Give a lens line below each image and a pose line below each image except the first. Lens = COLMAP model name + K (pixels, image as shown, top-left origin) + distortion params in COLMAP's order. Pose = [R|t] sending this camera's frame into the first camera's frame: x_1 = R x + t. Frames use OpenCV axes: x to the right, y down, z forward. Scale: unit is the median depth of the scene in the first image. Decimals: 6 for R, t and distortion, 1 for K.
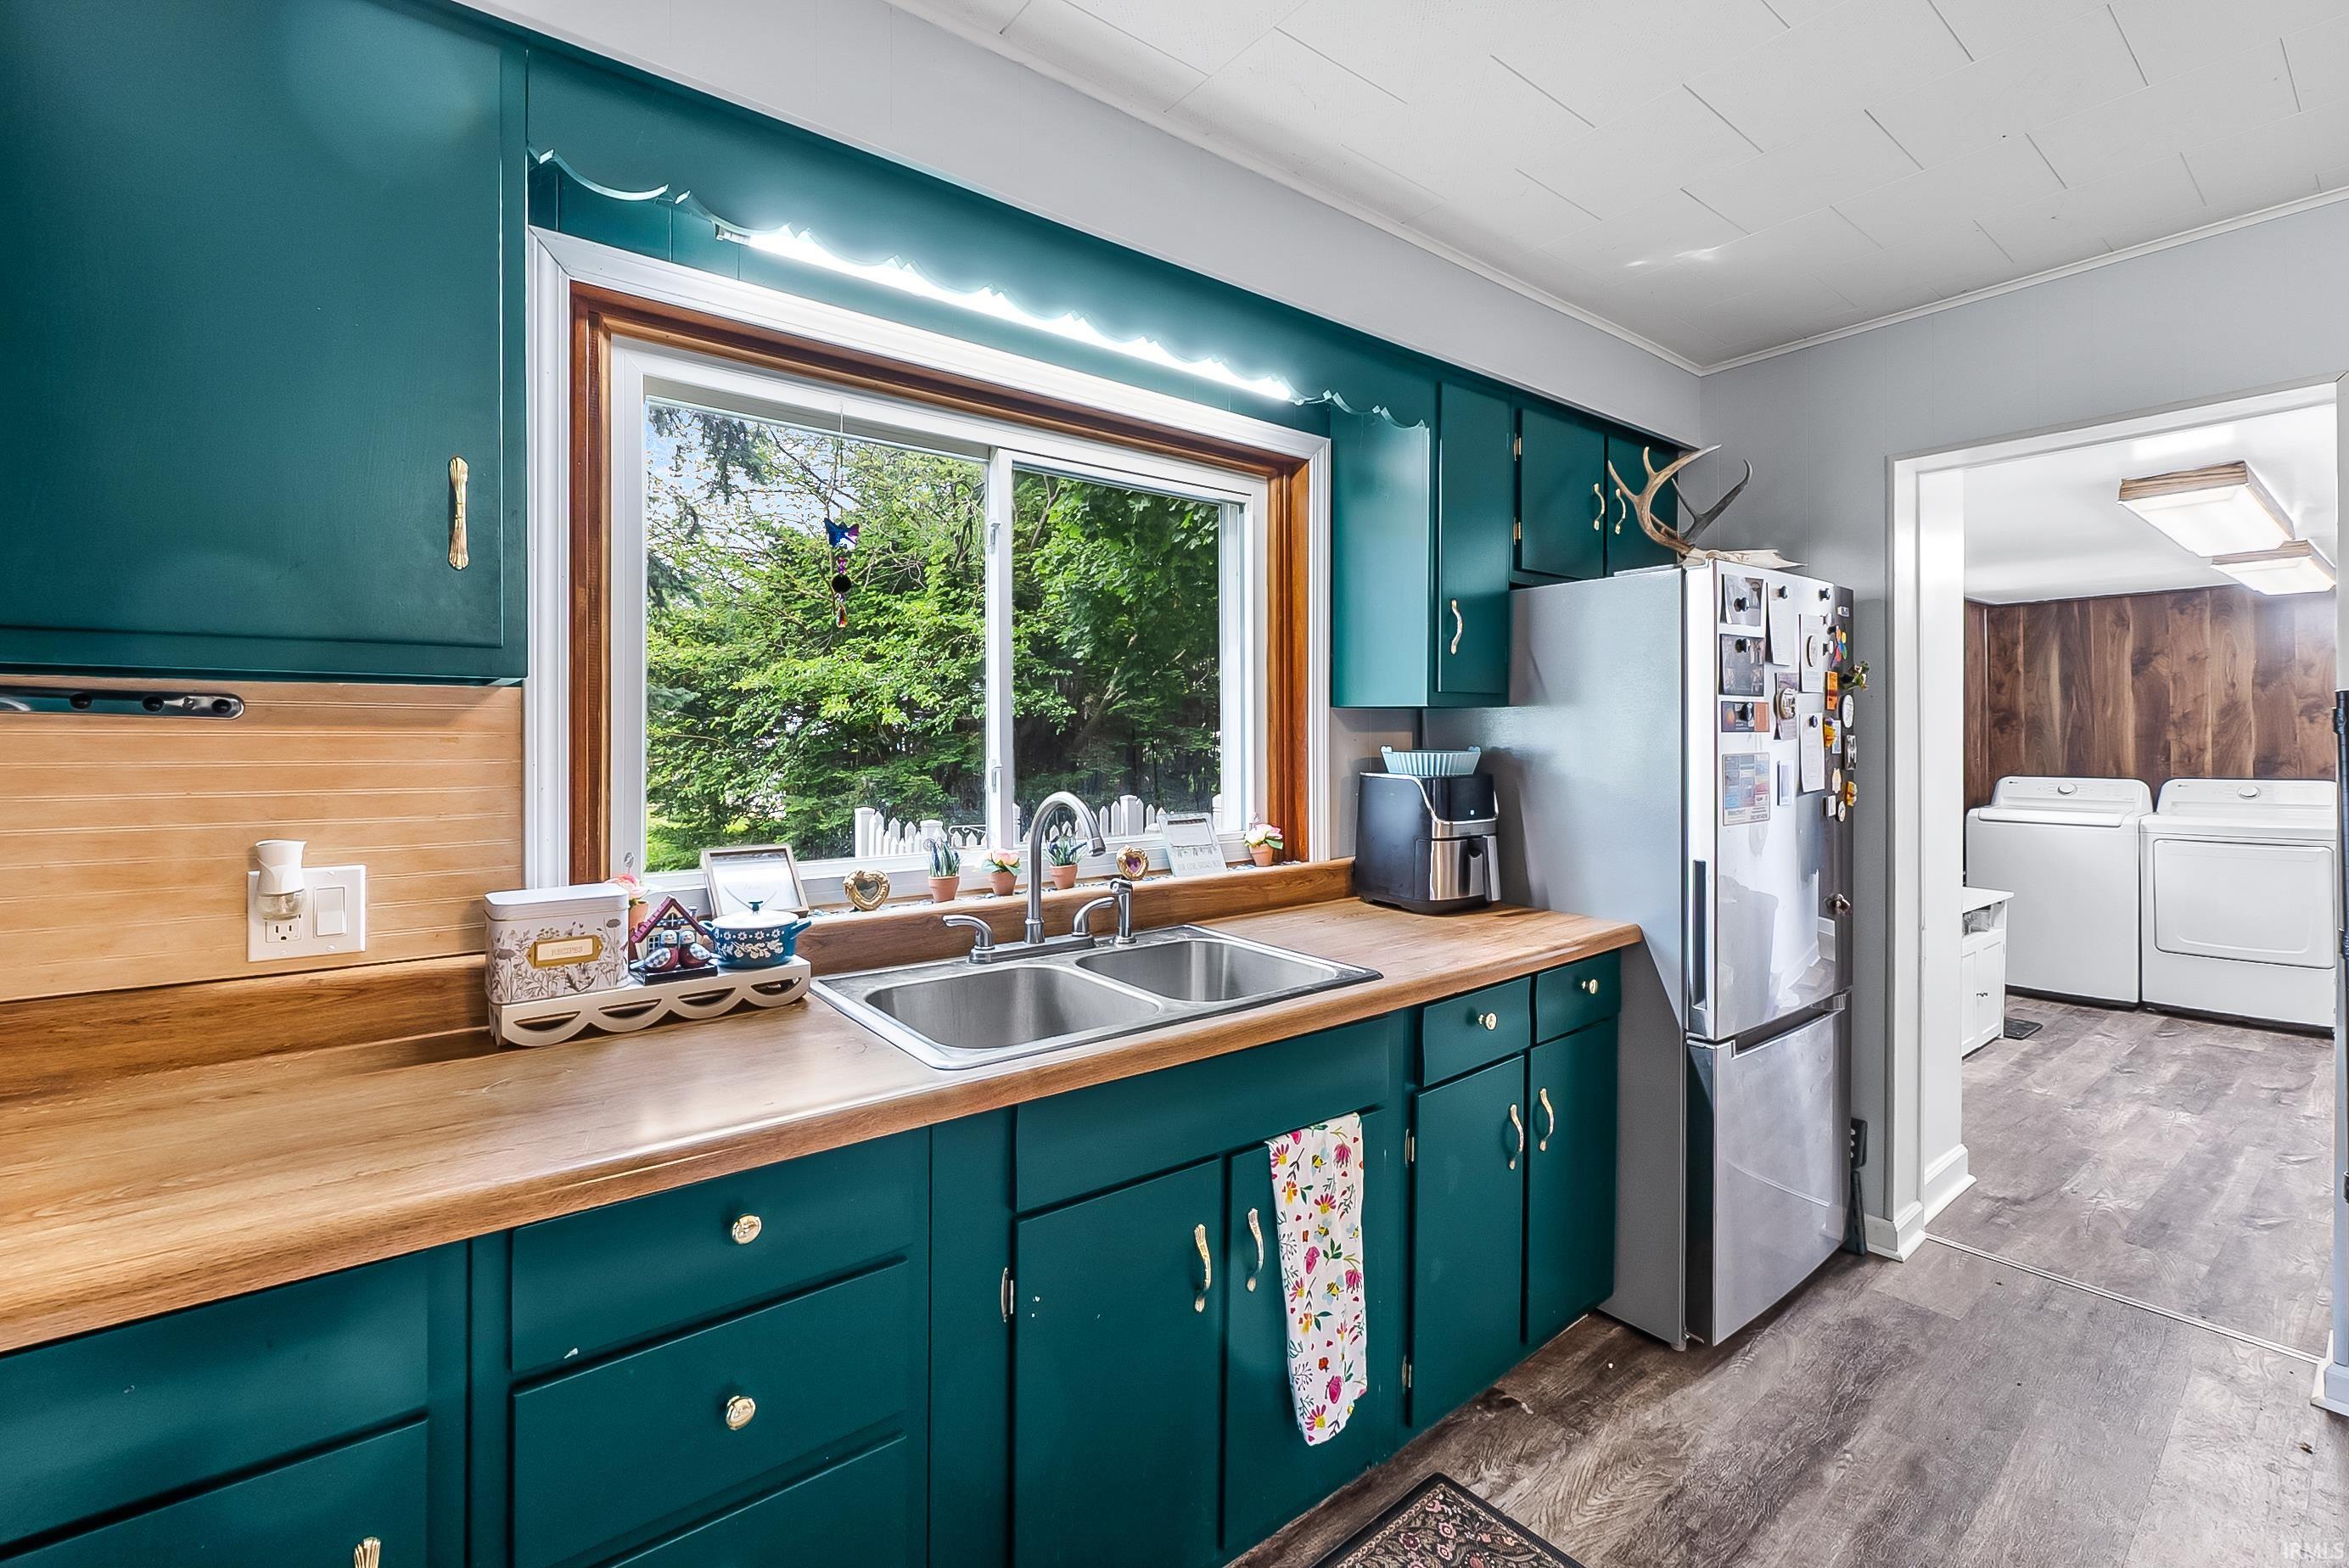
lens RADIAL K [[1000.3, 0, 1176.0], [0, 1000.3, 740.2], [0, 0, 1]] dist [-0.004206, -0.000599]
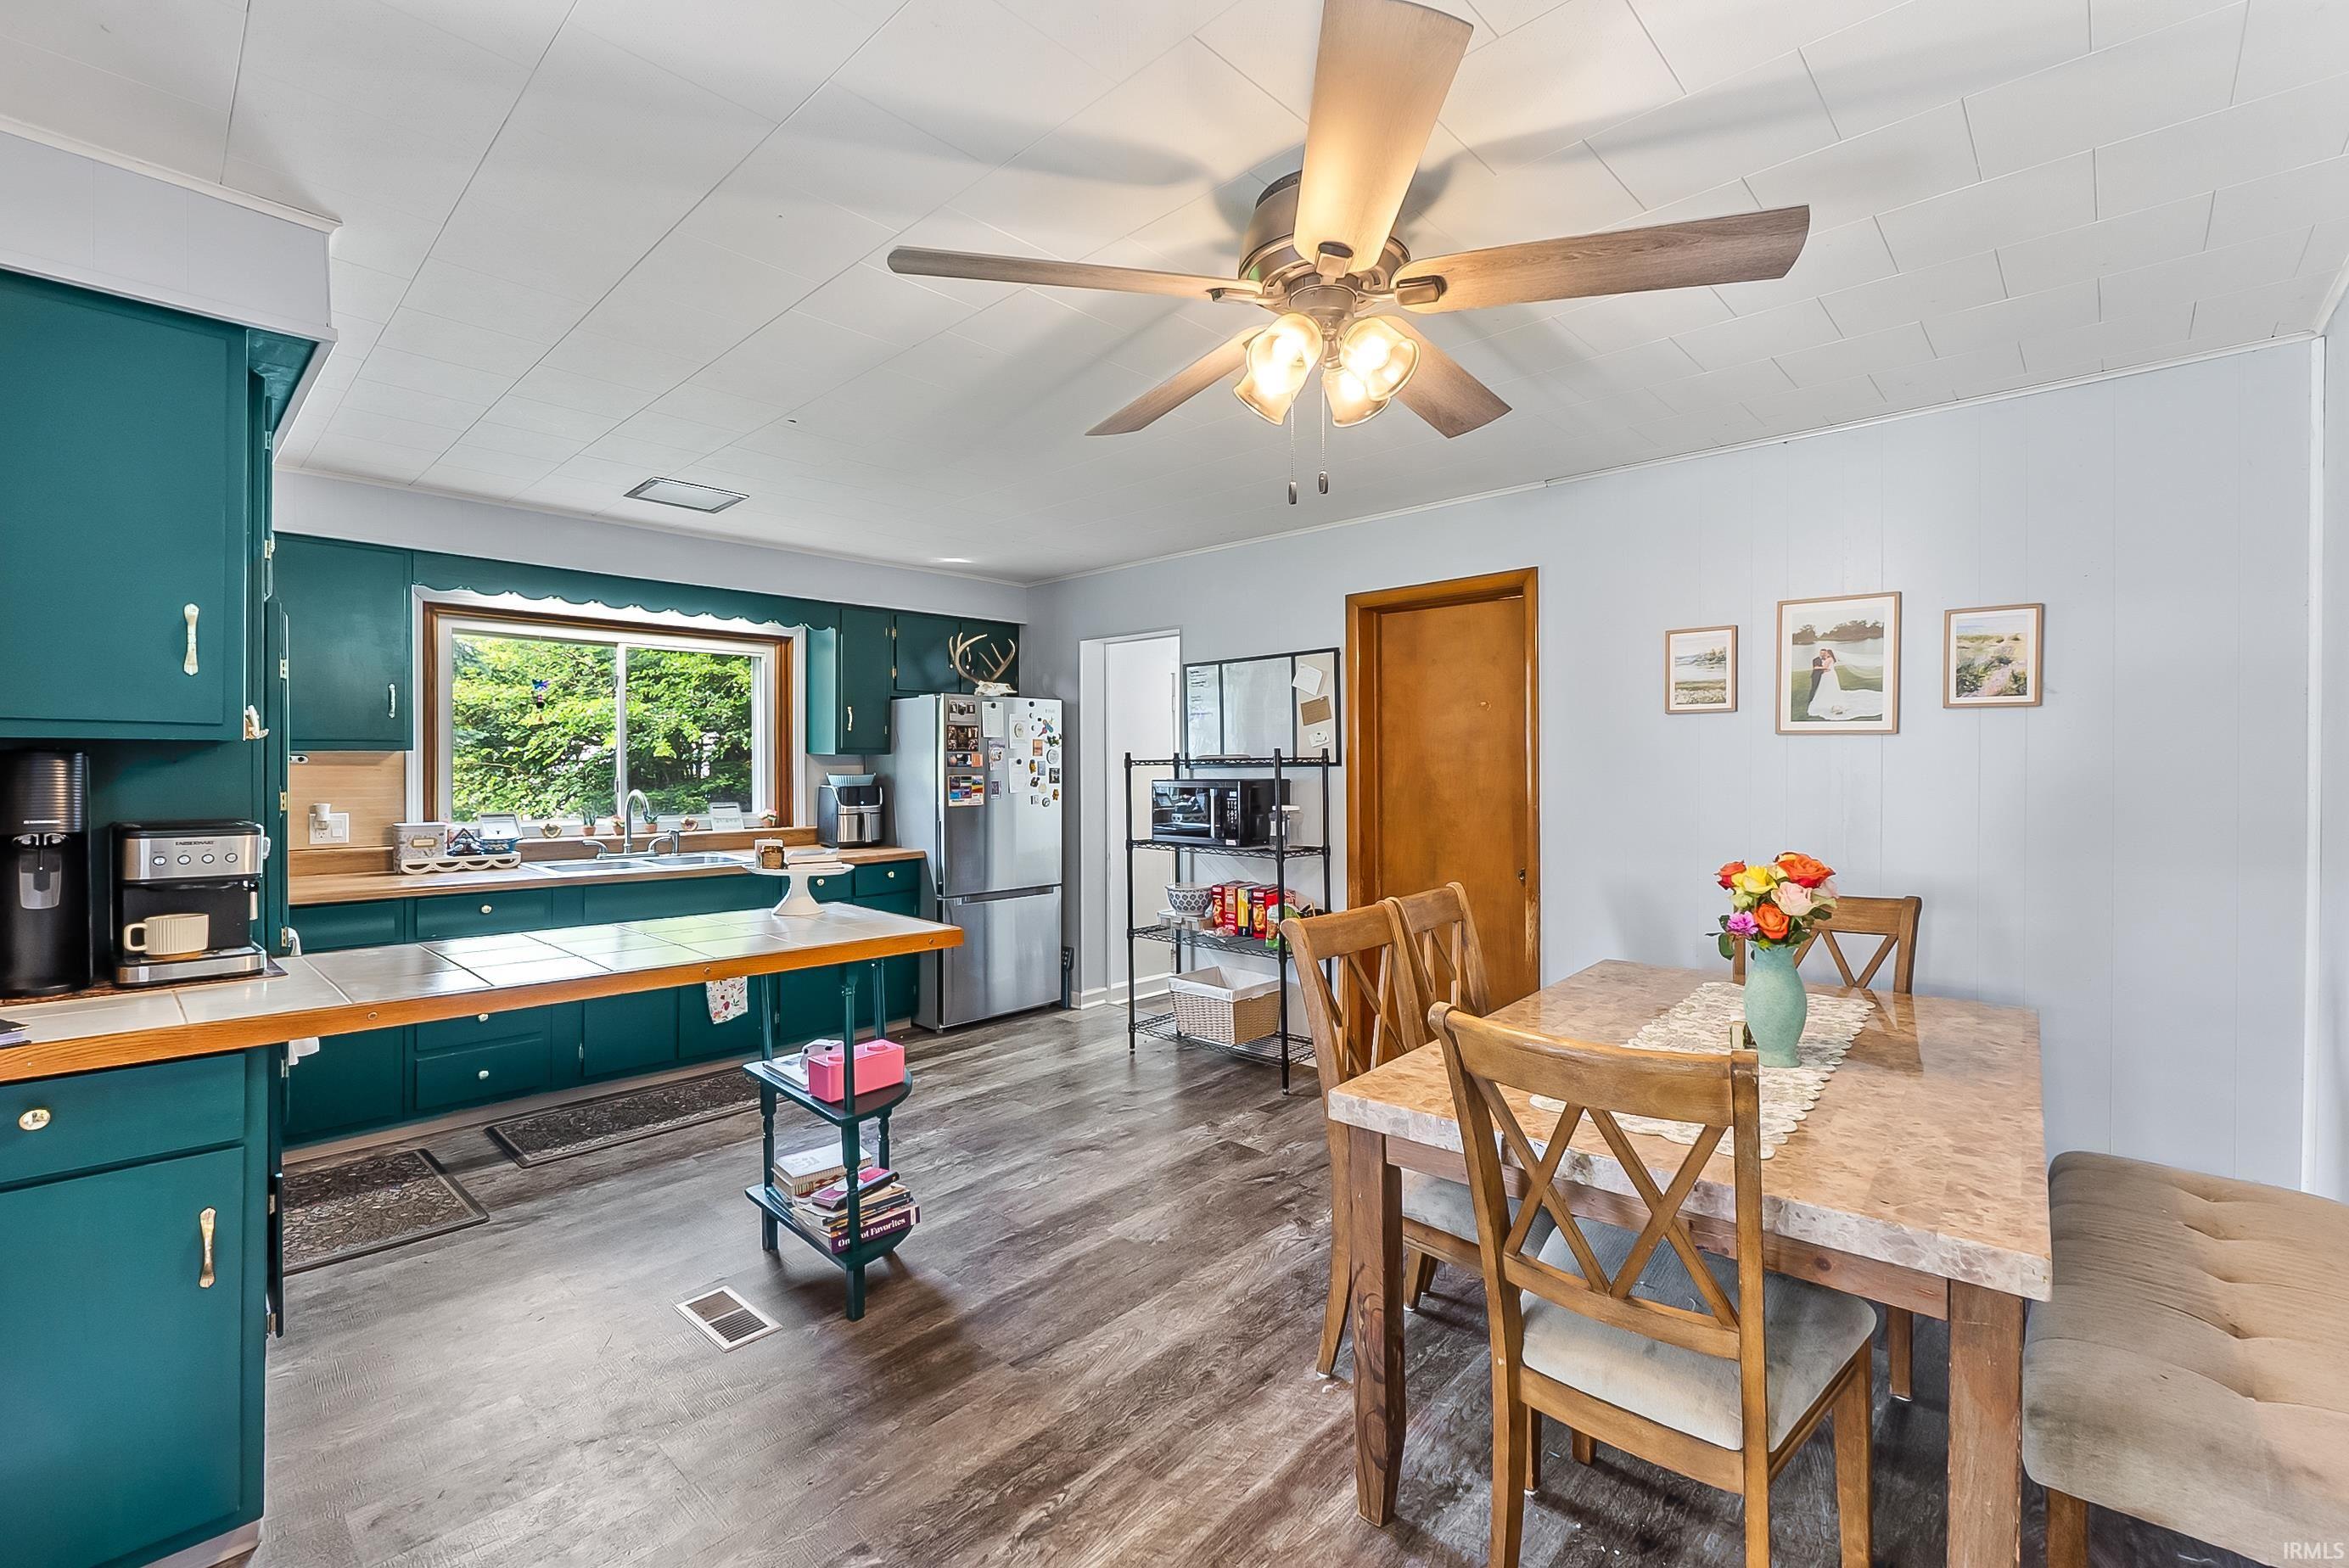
lens RADIAL K [[993.0, 0, 1165.8], [0, 993.0, 775.3], [0, 0, 1]] dist [-0.005124, -0.000715]
pose [[0.989485, -0.000406, 0.144638, 0.969798], [-0.000815, 0.999964, 0.008388, -0.010017], [-0.144636, -0.008418, 0.989449, -1.890116]]
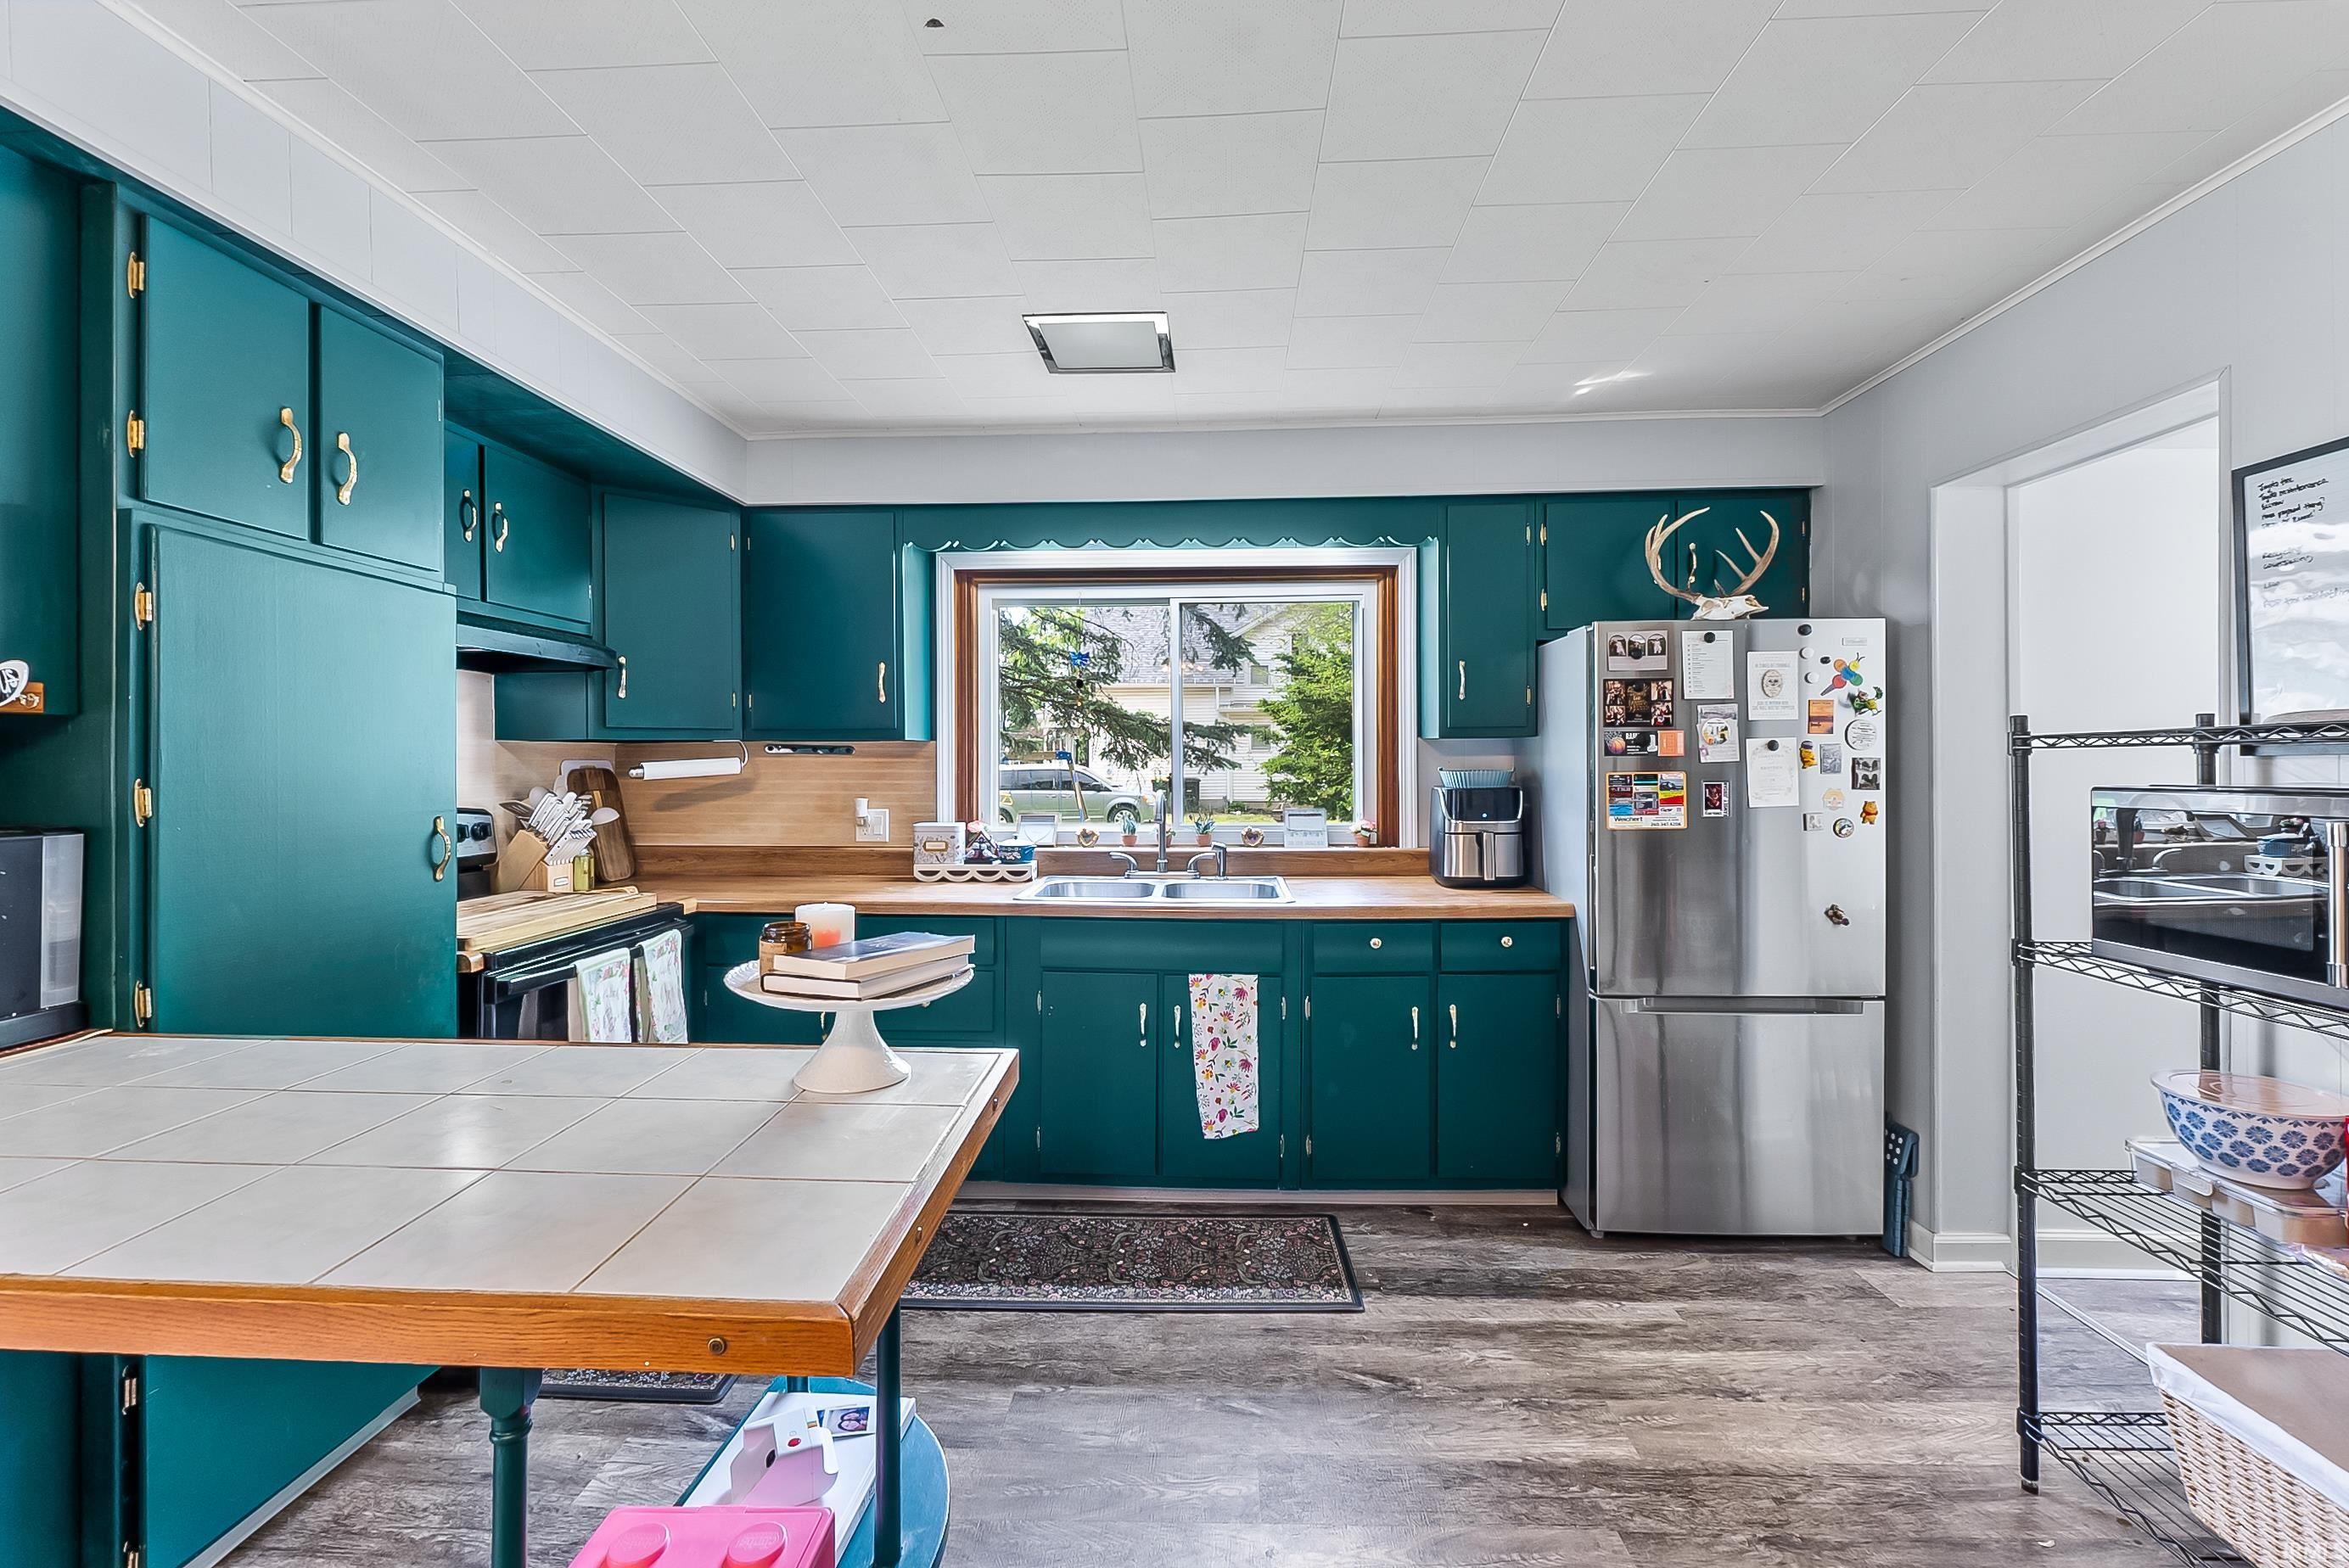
lens RADIAL K [[992.5, 0, 1177.8], [0, 992.5, 766.2], [0, 0, 1]] dist [-0.004726, -0.000254]
pose [[0.760114, 0.001036, -0.649789, 1.293457], [0.000805, 0.999996, 0.002535, 0.002978], [0.649789, -0.002450, 0.760110, -0.442873]]
